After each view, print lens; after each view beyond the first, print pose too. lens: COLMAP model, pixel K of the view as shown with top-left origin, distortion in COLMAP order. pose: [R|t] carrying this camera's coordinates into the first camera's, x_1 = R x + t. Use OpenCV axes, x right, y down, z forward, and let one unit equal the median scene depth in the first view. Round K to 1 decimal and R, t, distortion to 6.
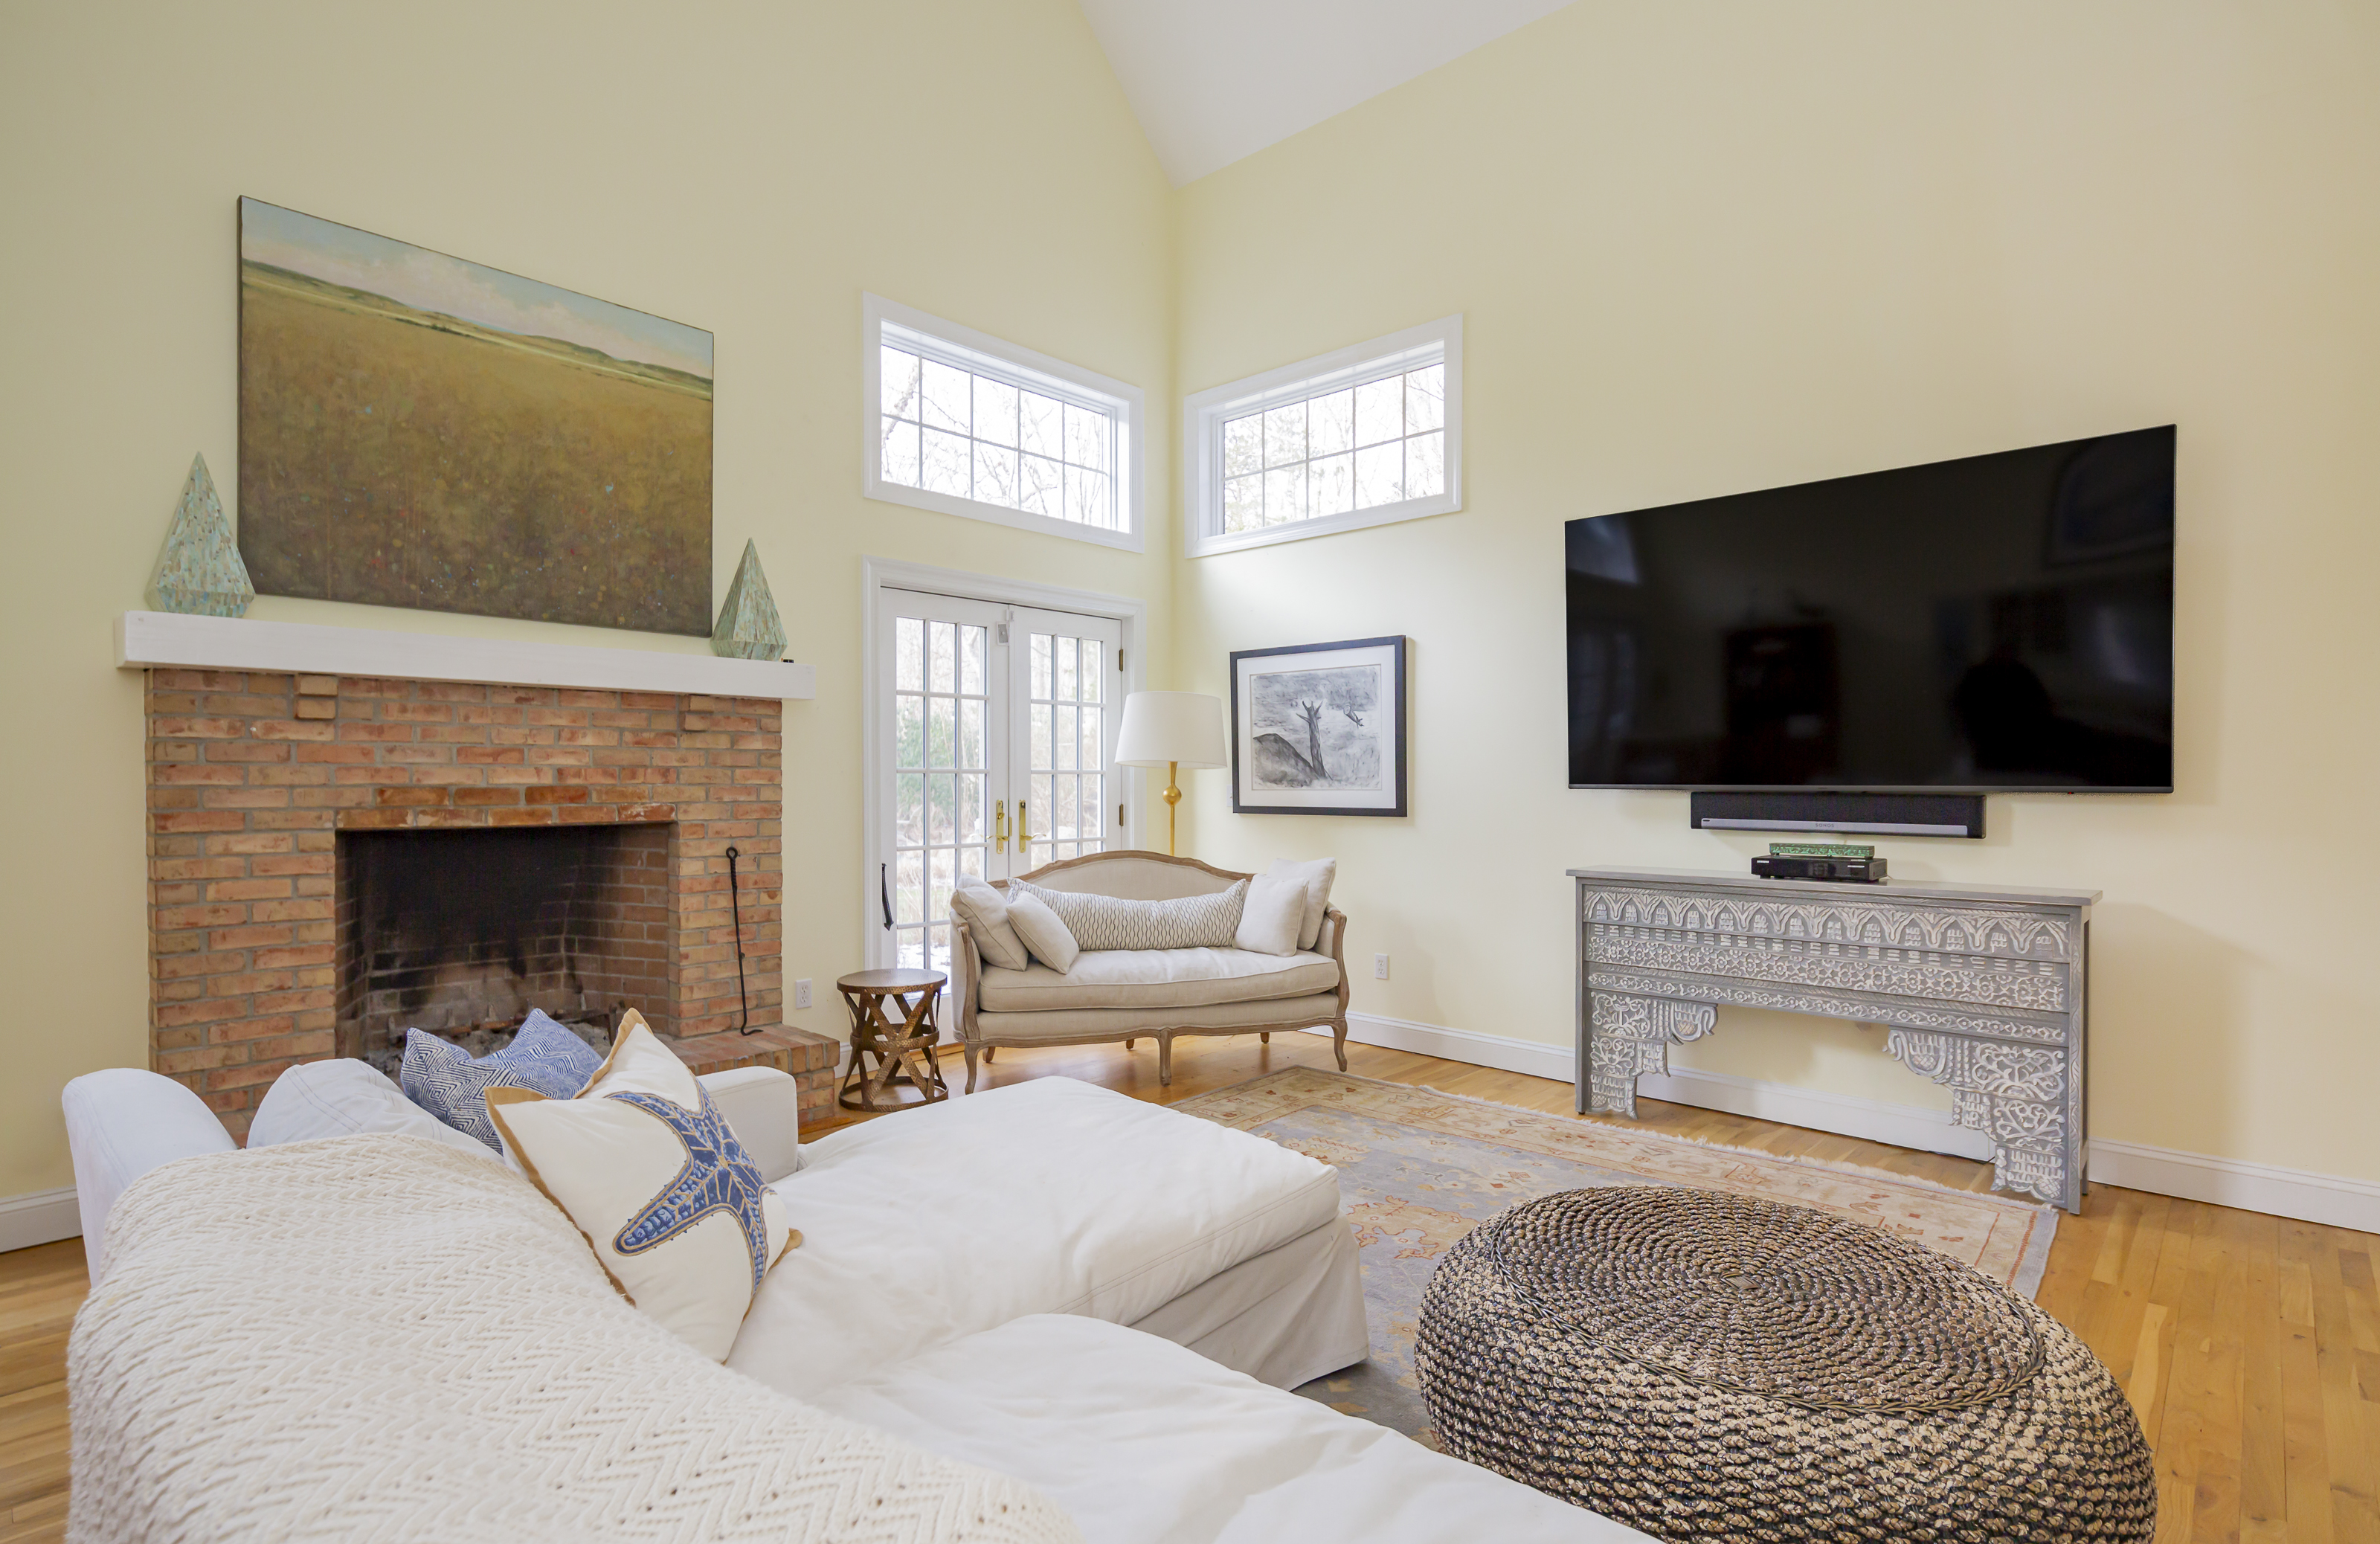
lens RADIAL K [[1158.2, 0, 1206.9], [0, 1158.2, 791.3], [0, 0, 1]] dist [0.002669, -0.000295]
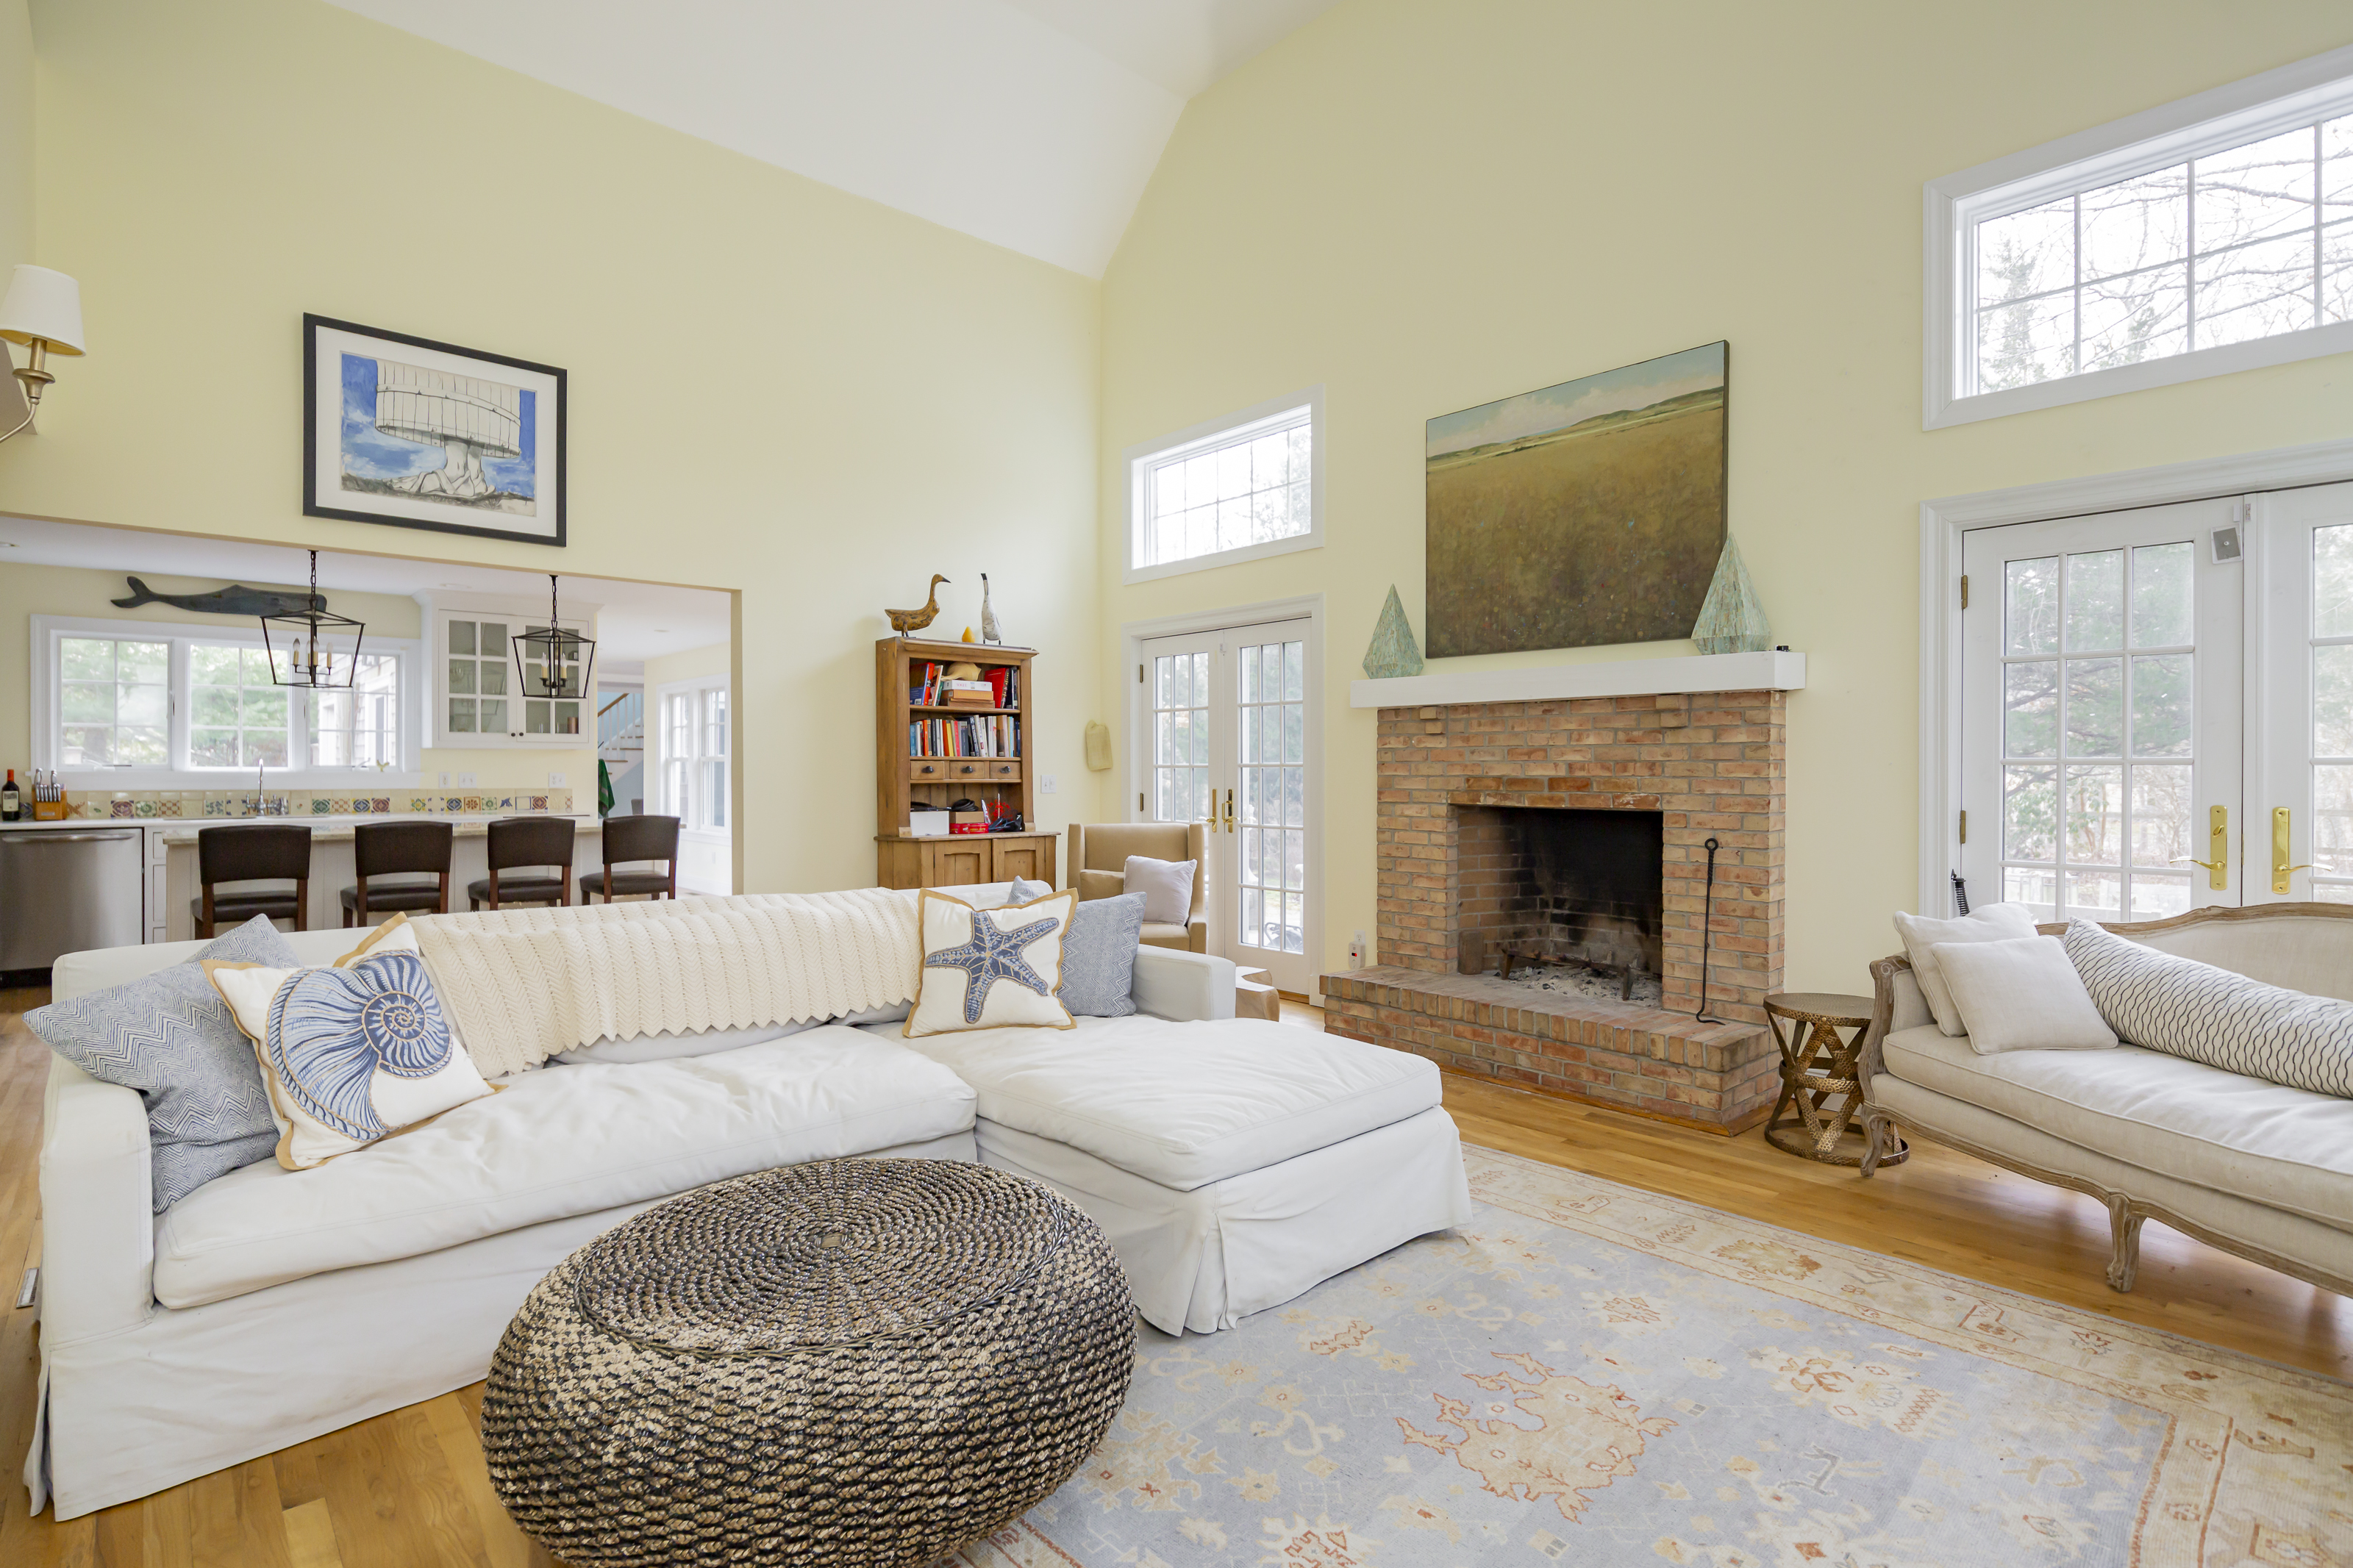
lens RADIAL K [[1155.7, 0, 1179.4], [0, 1155.7, 782.0], [0, 0, 1]] dist [0.001945, -0.003218]
pose [[-0.102591, 0.007749, -0.994693, 0.698274], [-0.013694, 0.999864, 0.009202, -0.005152], [0.994629, 0.014565, -0.102470, 0.674309]]
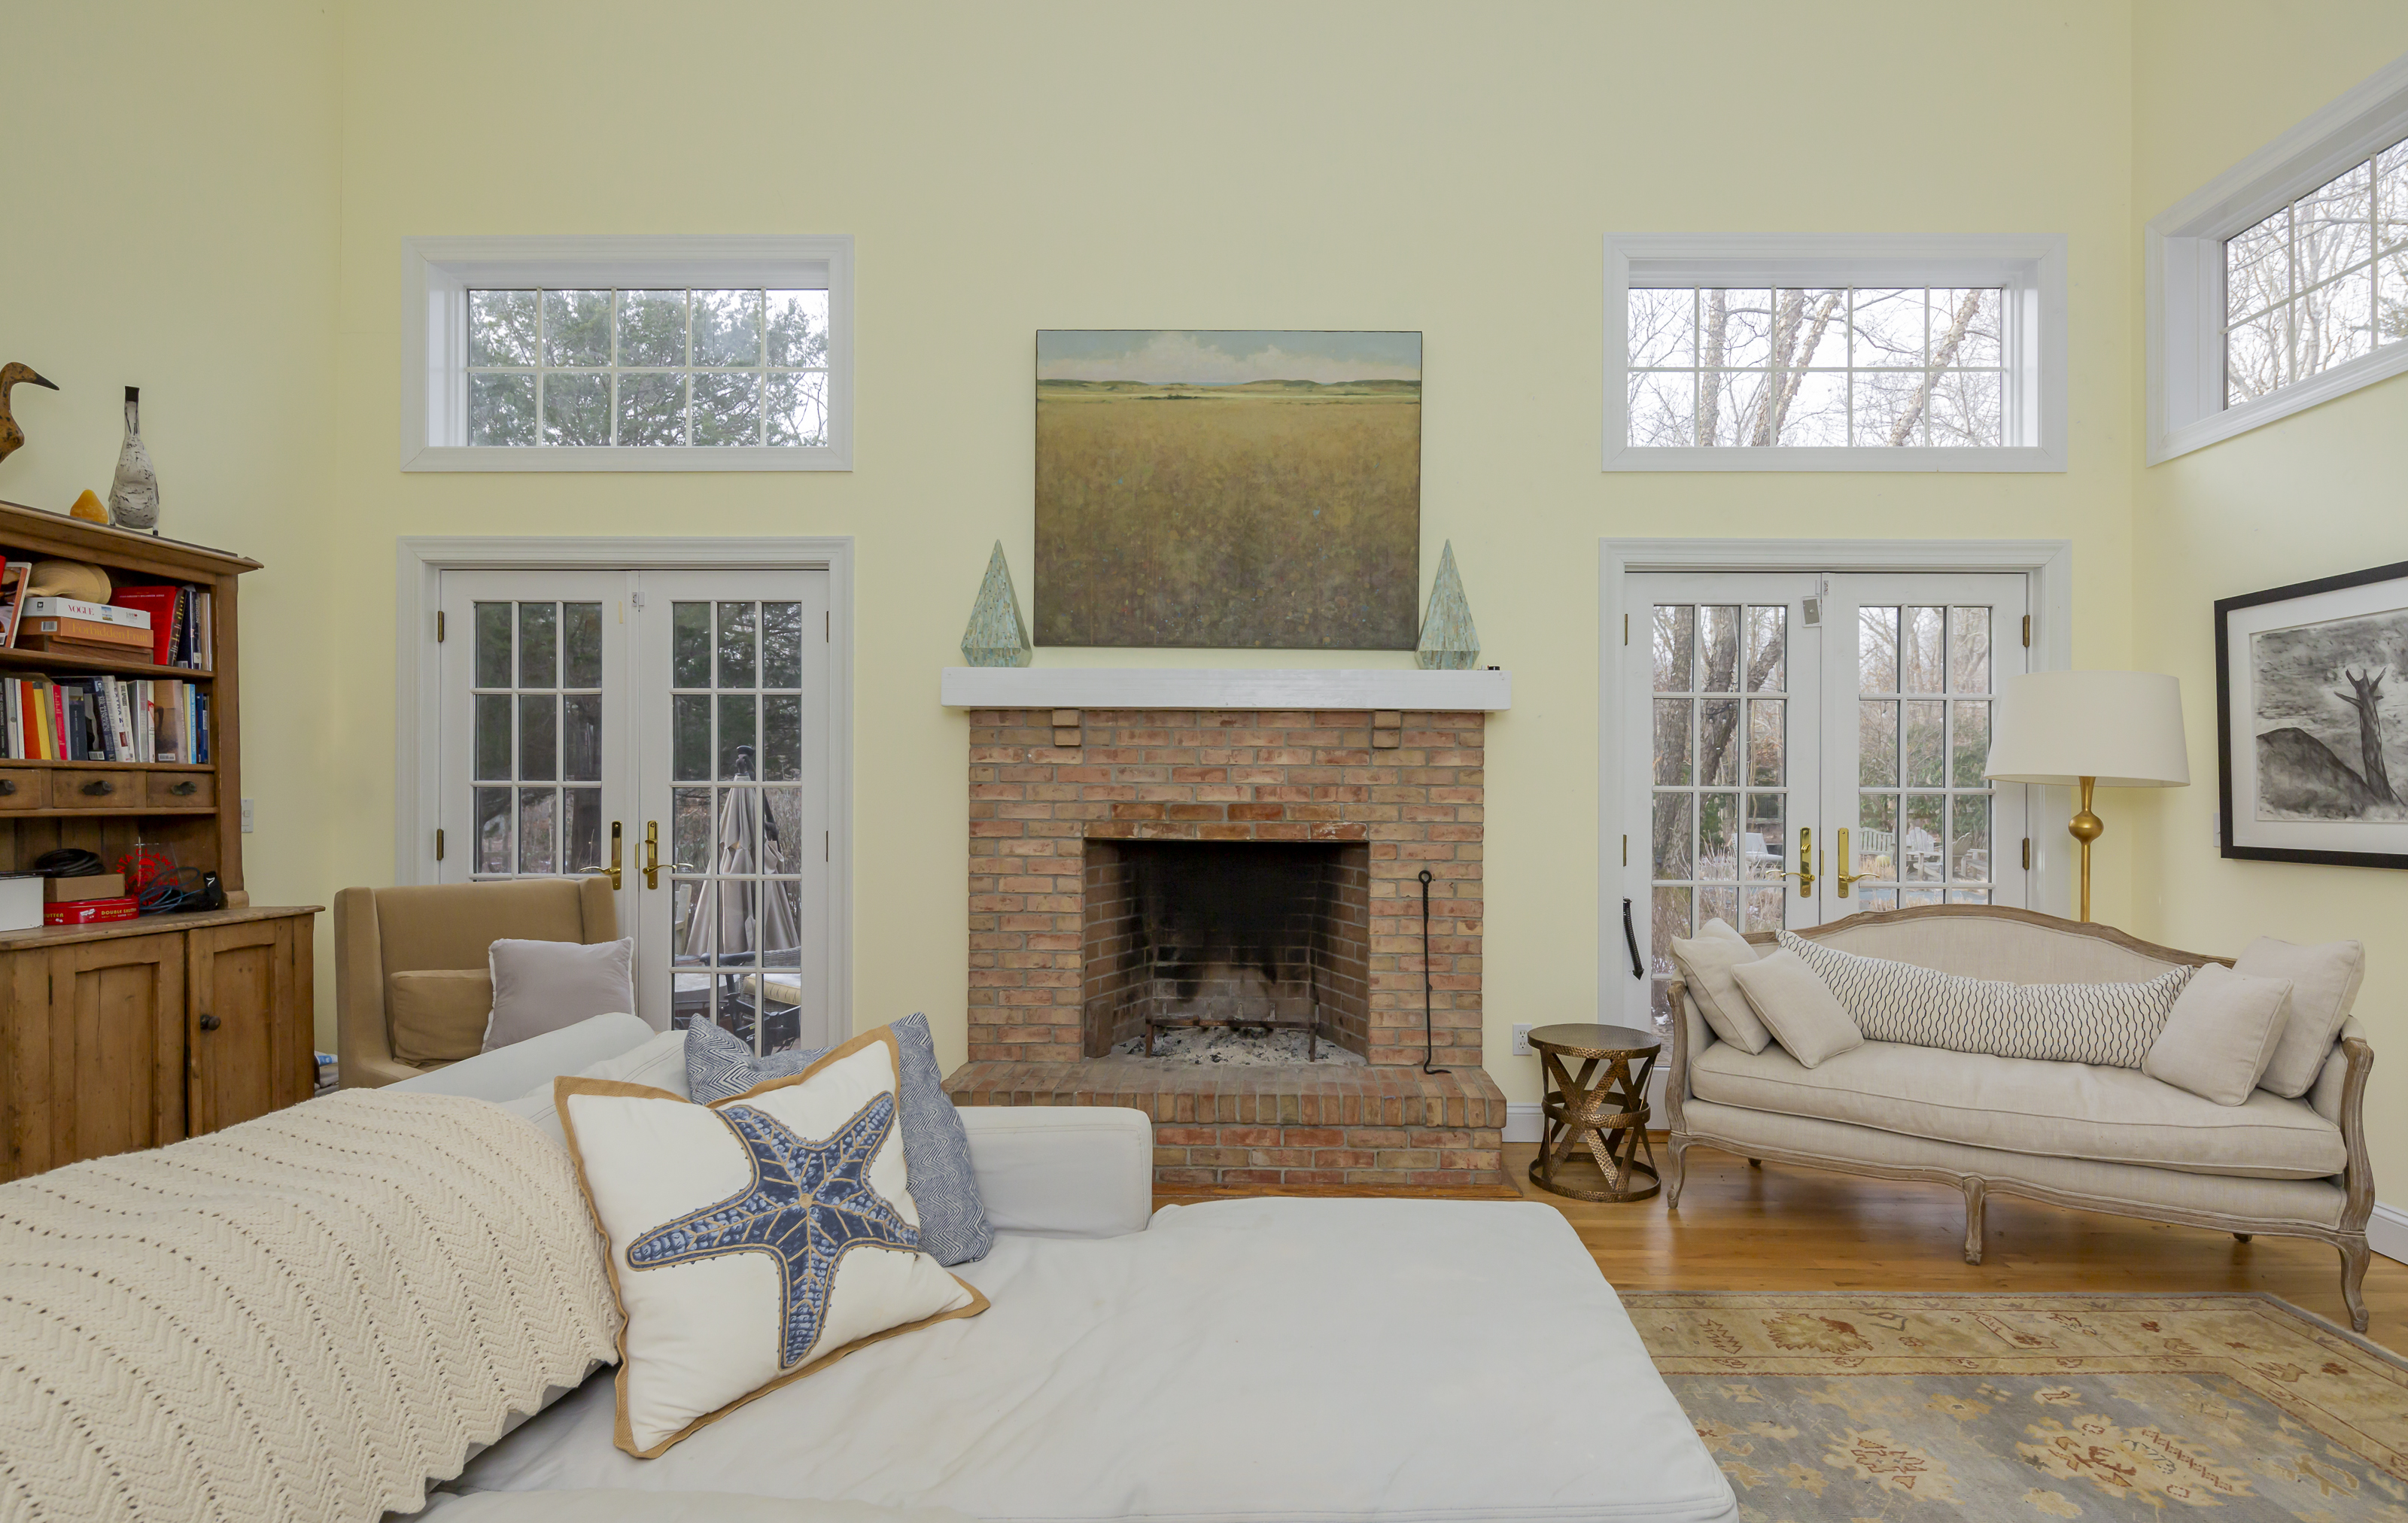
lens RADIAL K [[1195.6, 0, 1262.1], [0, 1195.6, 791.6], [0, 0, 1]] dist [0.001276, -0.001419]
pose [[0.663498, 0.001249, -0.748177, 0.242011], [-0.014428, 0.999834, -0.011127, -0.003373], [0.748039, 0.018177, 0.663406, 0.272347]]
